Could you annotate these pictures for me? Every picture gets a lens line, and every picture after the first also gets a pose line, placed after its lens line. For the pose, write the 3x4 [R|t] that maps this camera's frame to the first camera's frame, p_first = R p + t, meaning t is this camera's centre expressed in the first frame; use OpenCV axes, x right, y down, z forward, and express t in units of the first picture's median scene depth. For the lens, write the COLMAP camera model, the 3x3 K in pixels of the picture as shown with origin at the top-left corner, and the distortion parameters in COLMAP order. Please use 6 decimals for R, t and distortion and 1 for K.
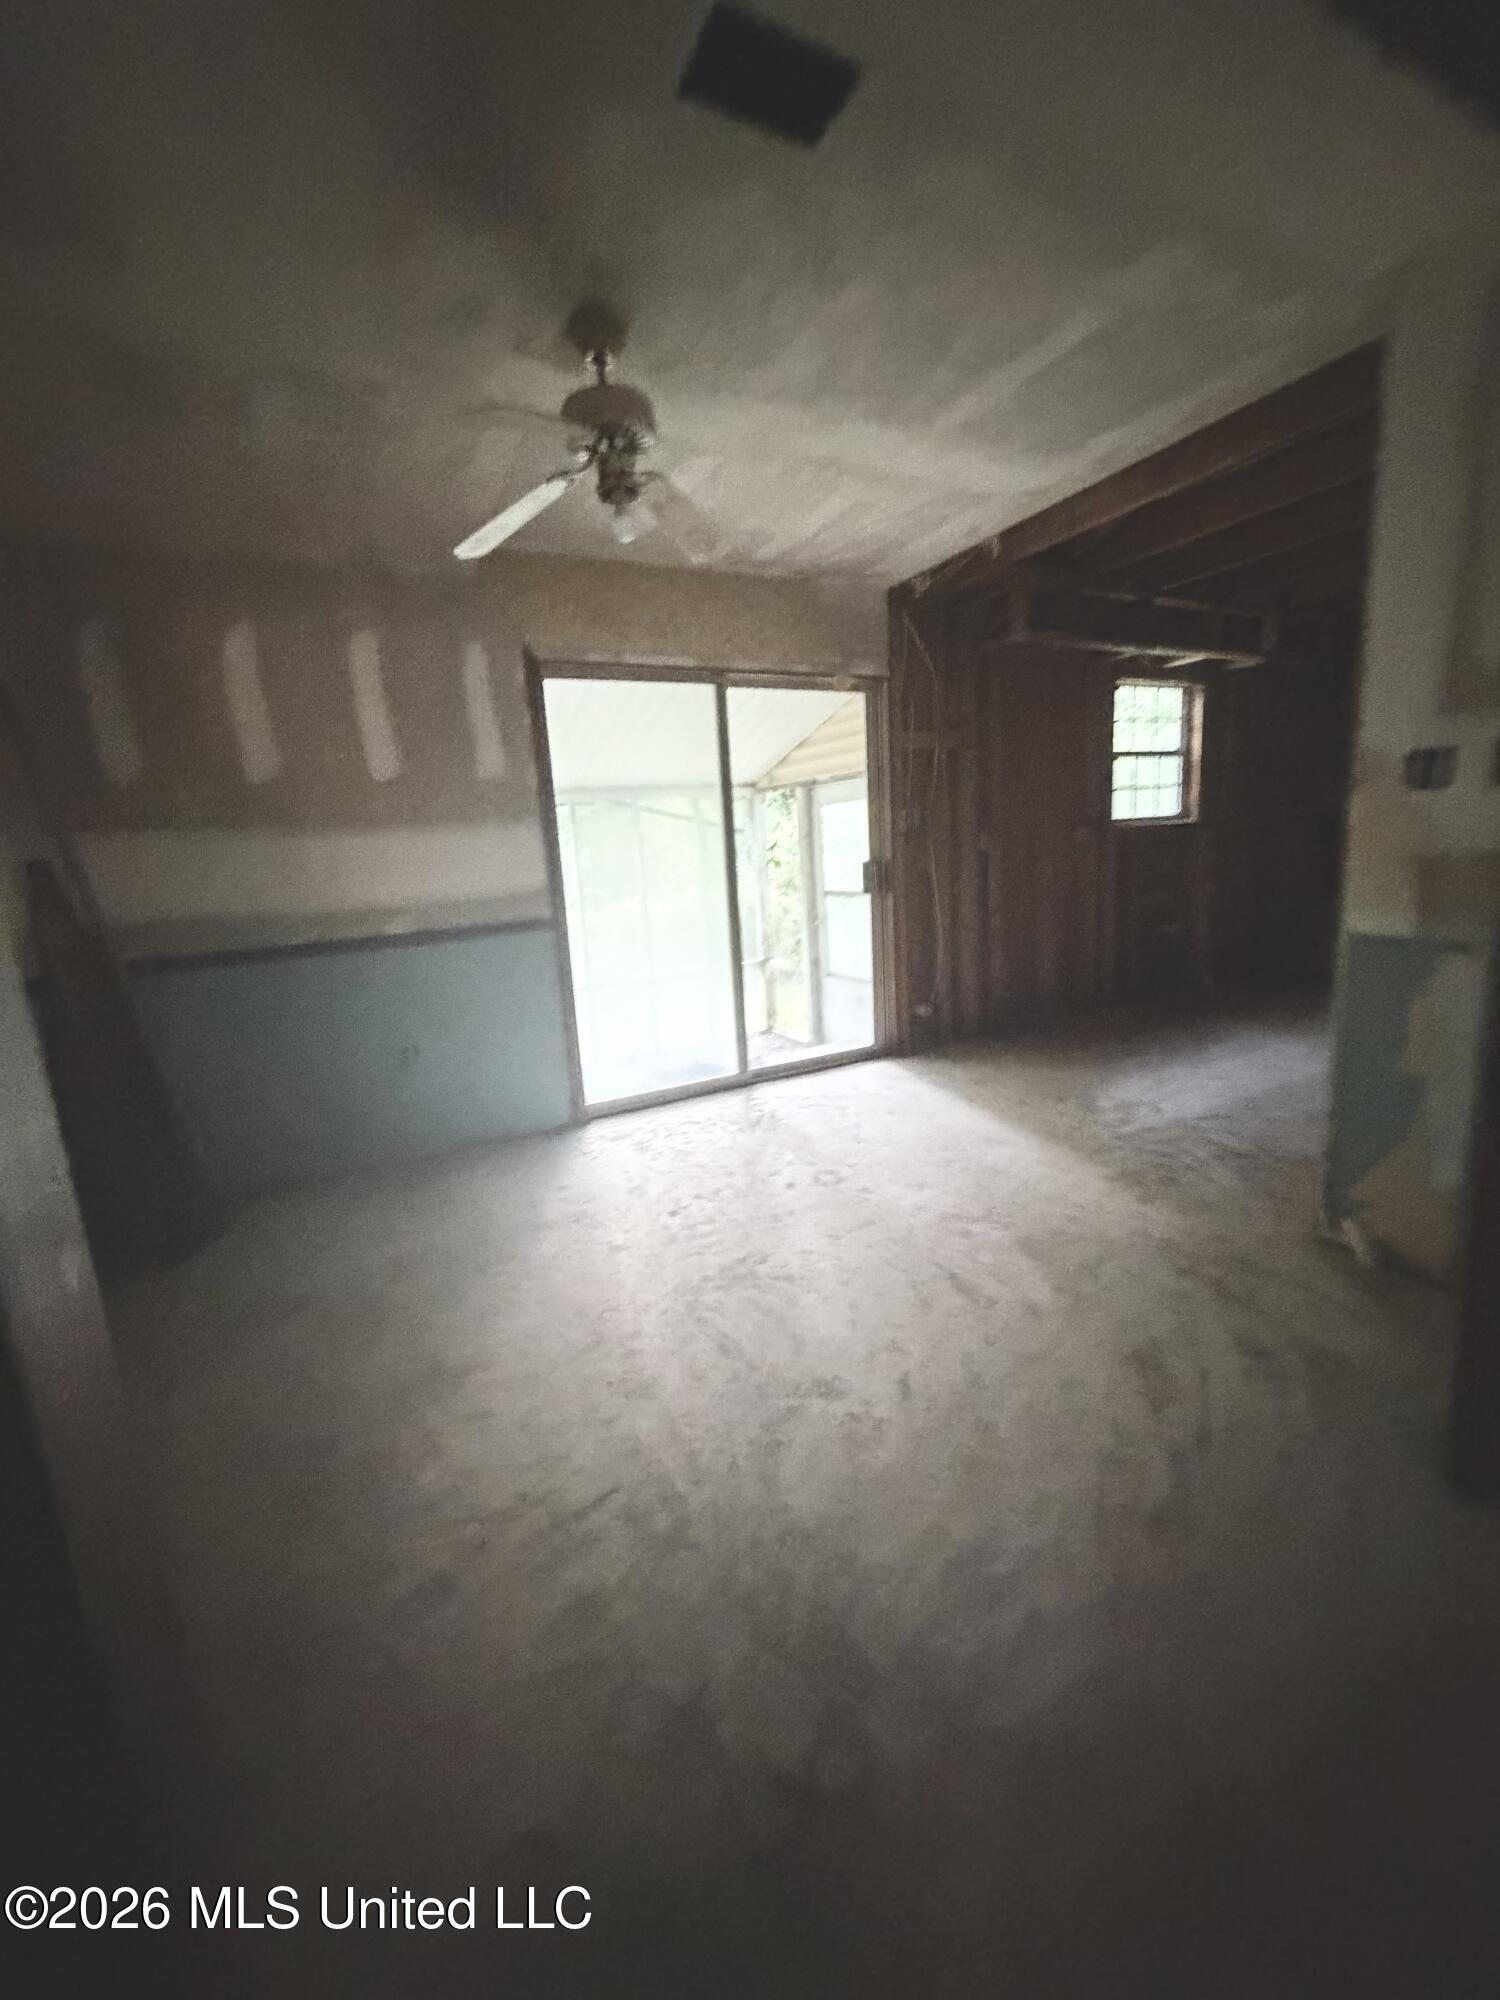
lens RADIAL K [[795.4, 0, 755.8], [0, 795.4, 998.1], [0, 0, 1]] dist [-0.000503, 0.001648]
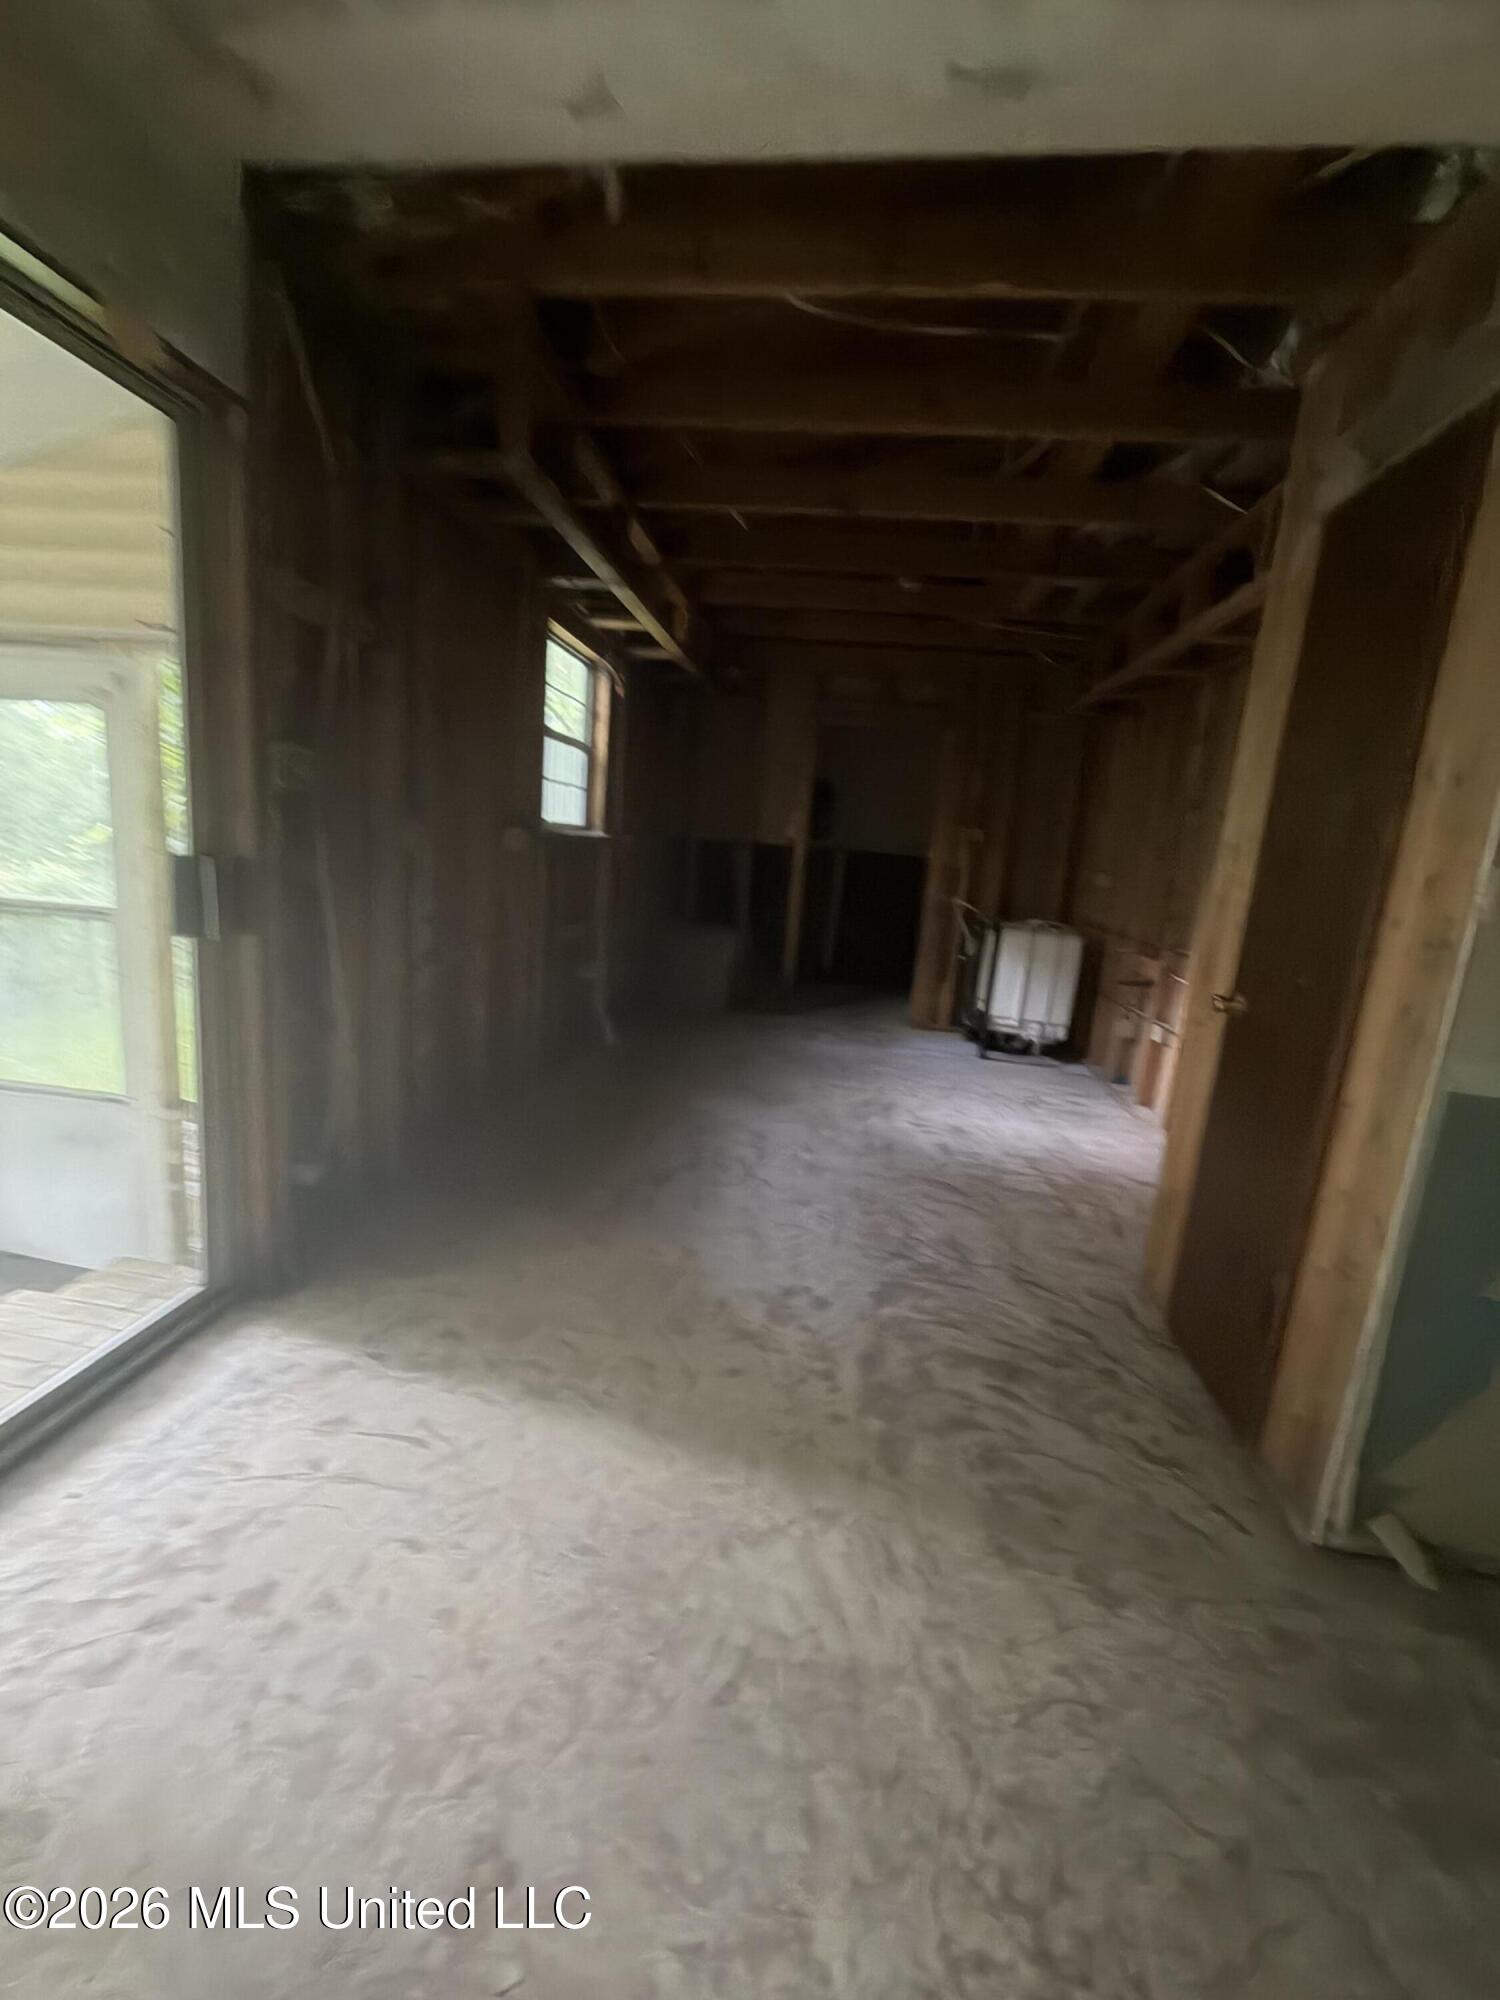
lens RADIAL K [[795.4, 0, 754.4], [0, 795.4, 992.6], [0, 0, 1]] dist [-0.000503, 0.001648]
pose [[0.557494, -0.047567, 0.828817, -0.040770], [0.044915, 0.998623, 0.027101, -0.118007], [-0.828965, 0.022118, 0.558862, 0.627628]]
